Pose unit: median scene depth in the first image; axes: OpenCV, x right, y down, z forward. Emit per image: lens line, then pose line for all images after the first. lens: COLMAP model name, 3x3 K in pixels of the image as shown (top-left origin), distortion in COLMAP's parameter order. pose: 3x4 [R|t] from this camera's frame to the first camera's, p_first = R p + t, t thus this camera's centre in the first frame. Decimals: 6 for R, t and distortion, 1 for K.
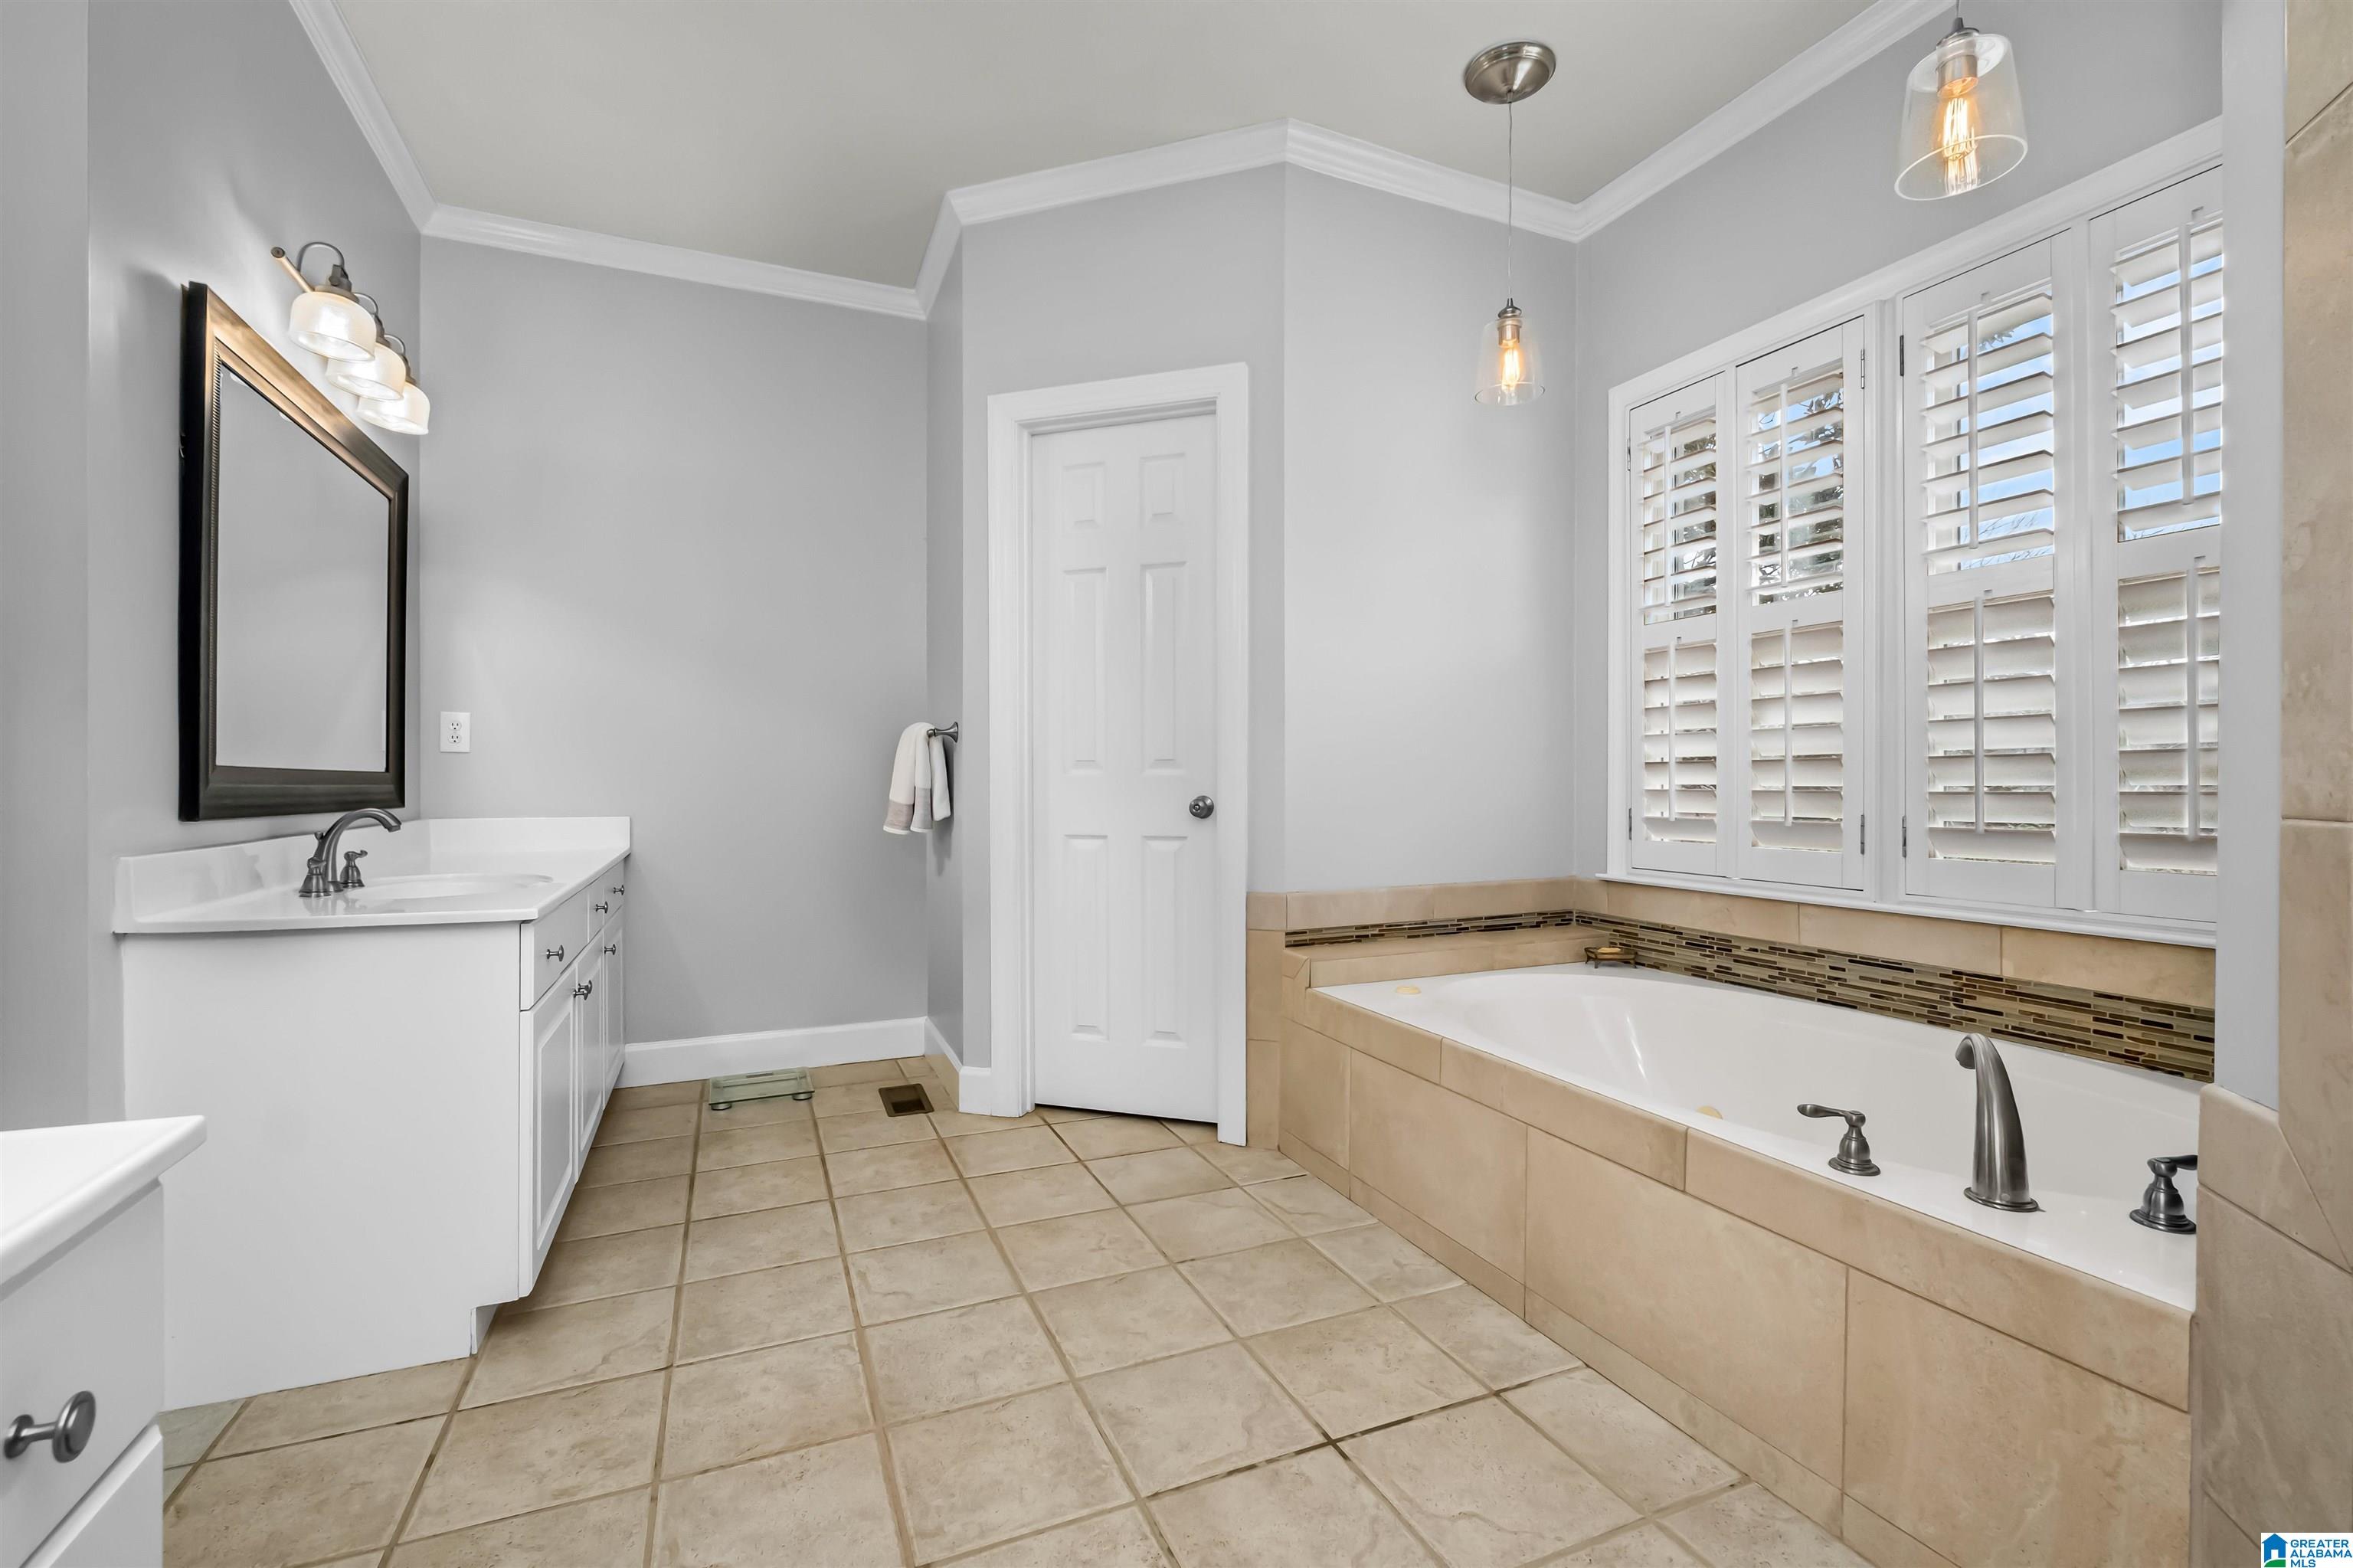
lens RADIAL K [[1023.9, 0, 1183.1], [0, 1023.9, 775.8], [0, 0, 1]] dist [-0.007430, -0.000141]
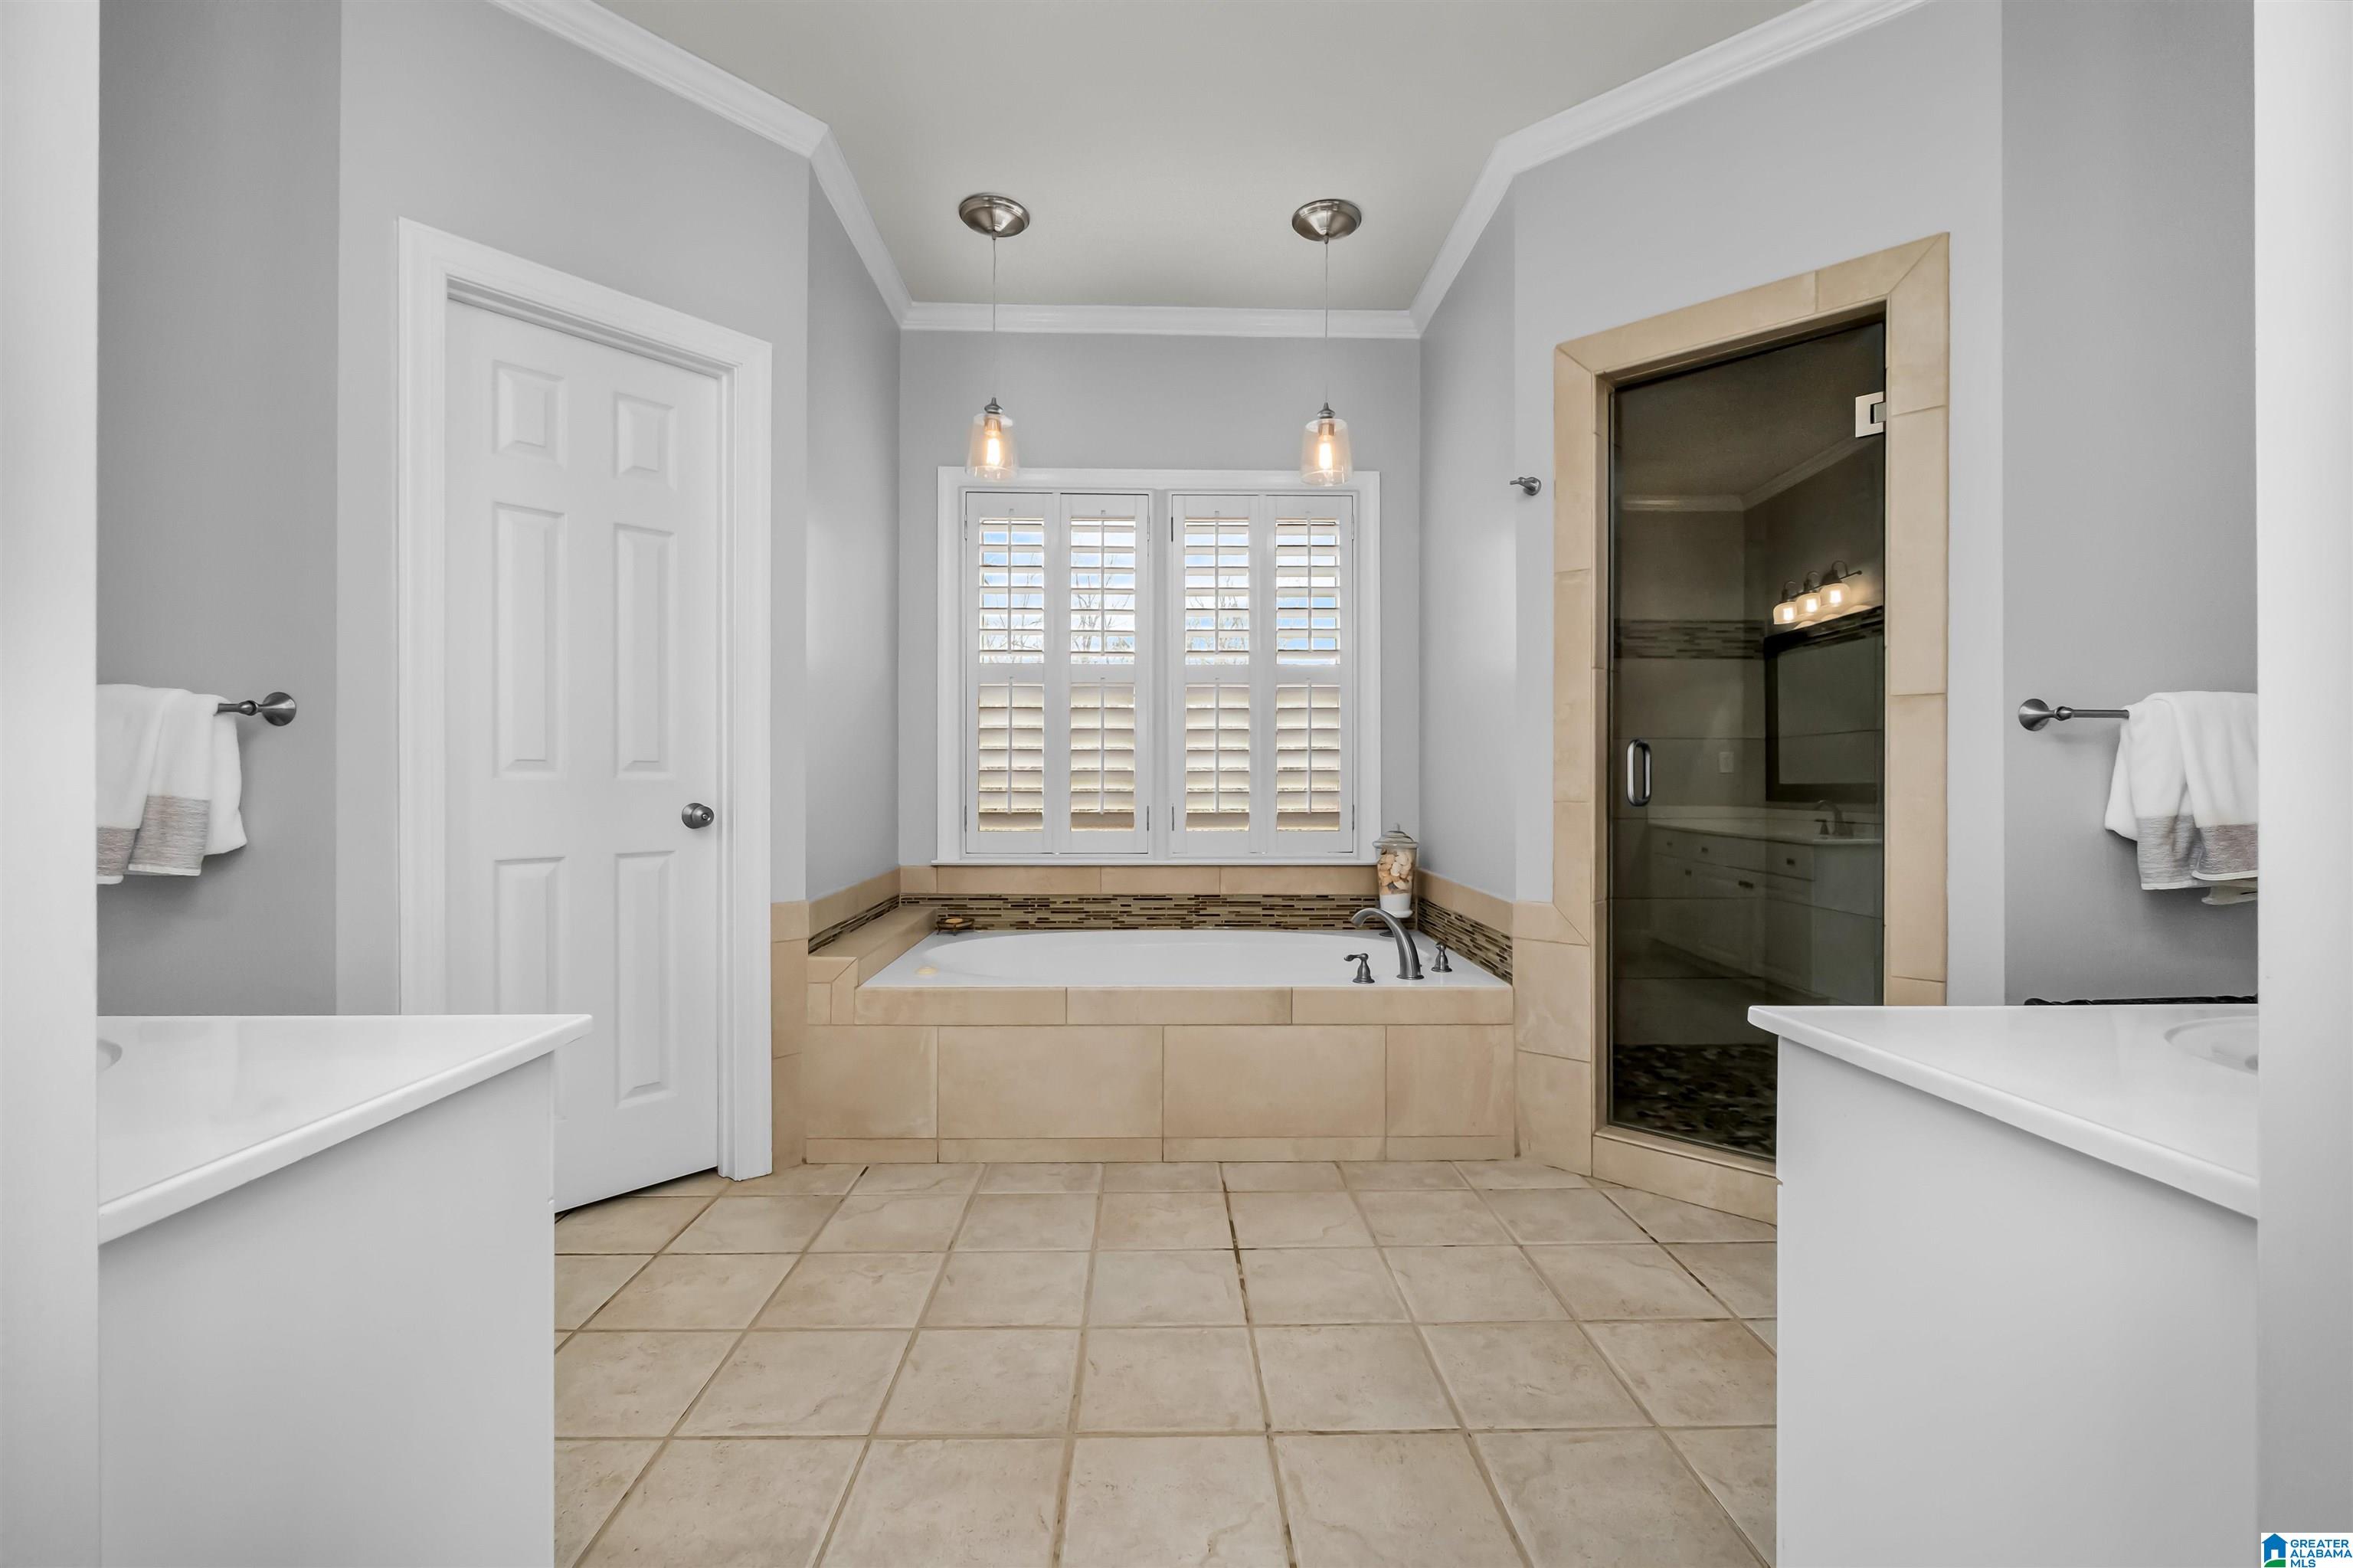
lens RADIAL K [[1031.9, 0, 1181.4], [0, 1031.9, 761.4], [0, 0, 1]] dist [-0.001388, 0.000338]
pose [[0.368529, 0.016980, 0.929461, -0.830779], [-0.008060, 0.999854, -0.015071, -0.008004], [-0.929581, -0.001937, 0.368613, 0.358015]]
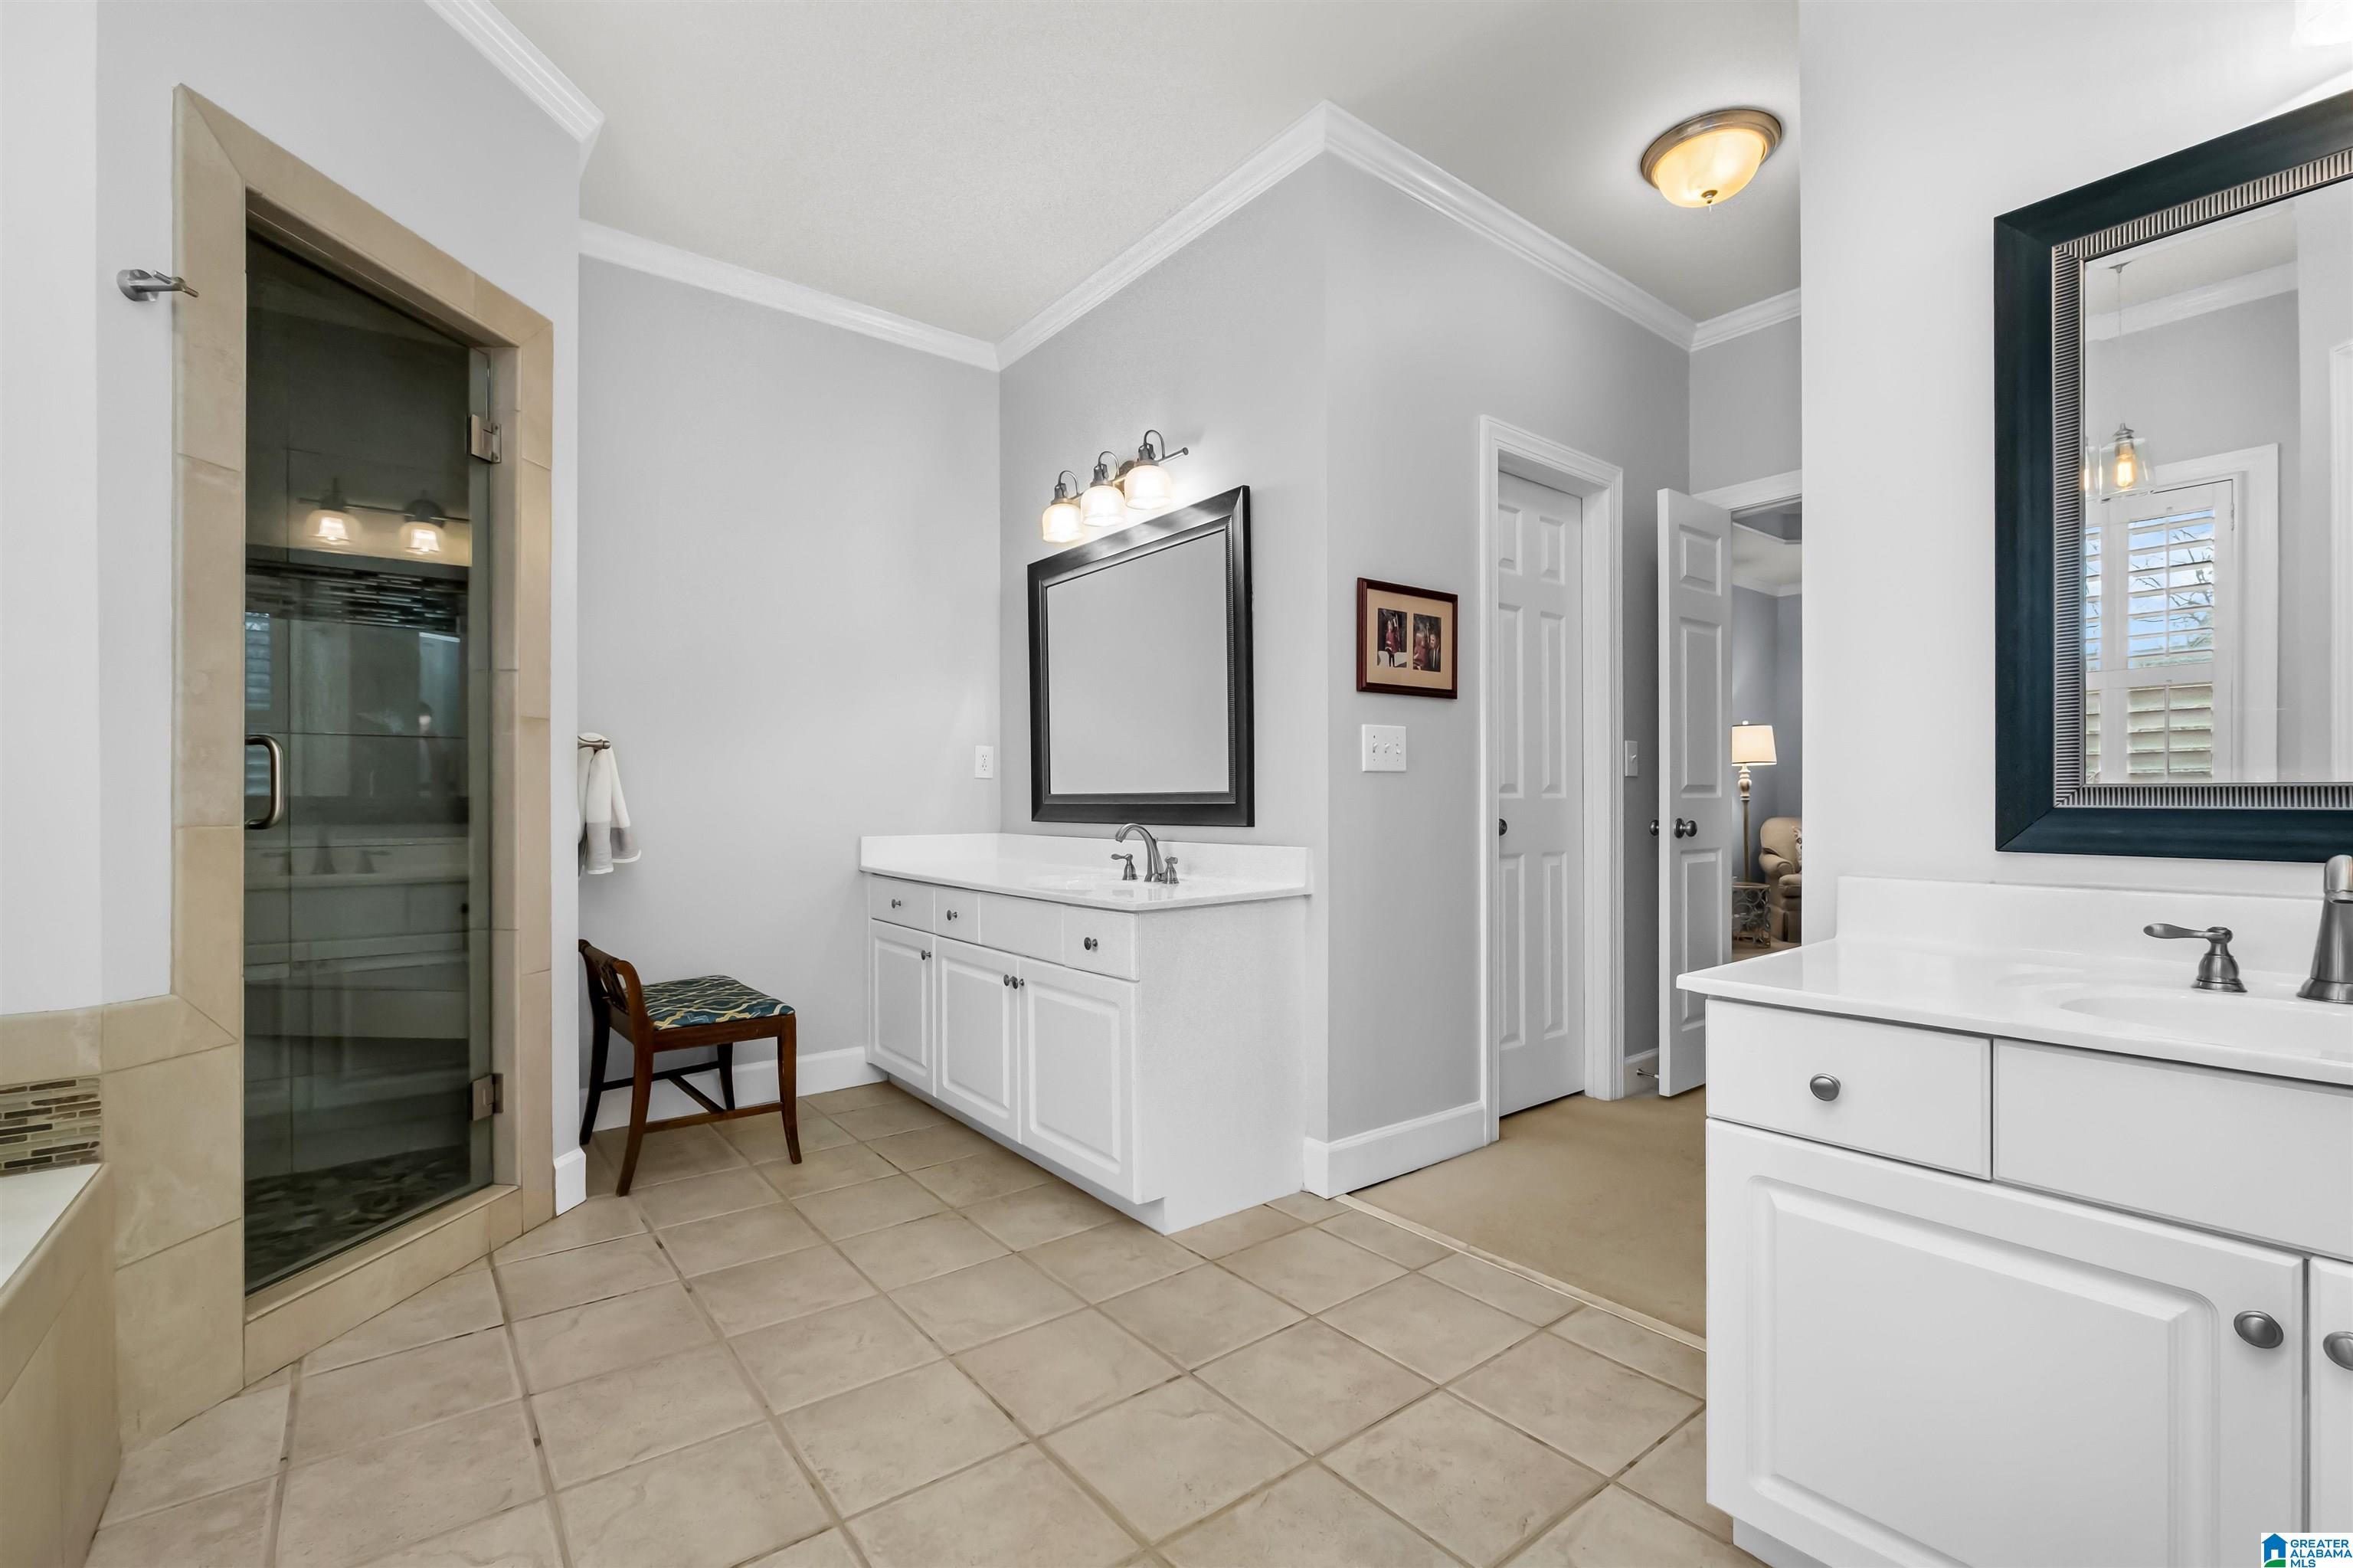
lens RADIAL K [[1031.9, 0, 1180.6], [0, 1031.9, 797.5], [0, 0, 1]] dist [-0.003394, -0.000374]
pose [[-0.966552, 0.000633, -0.256469, -0.066233], [0.003895, 0.999918, -0.012211, 0.006529], [0.256441, -0.012801, -0.966475, 1.273289]]
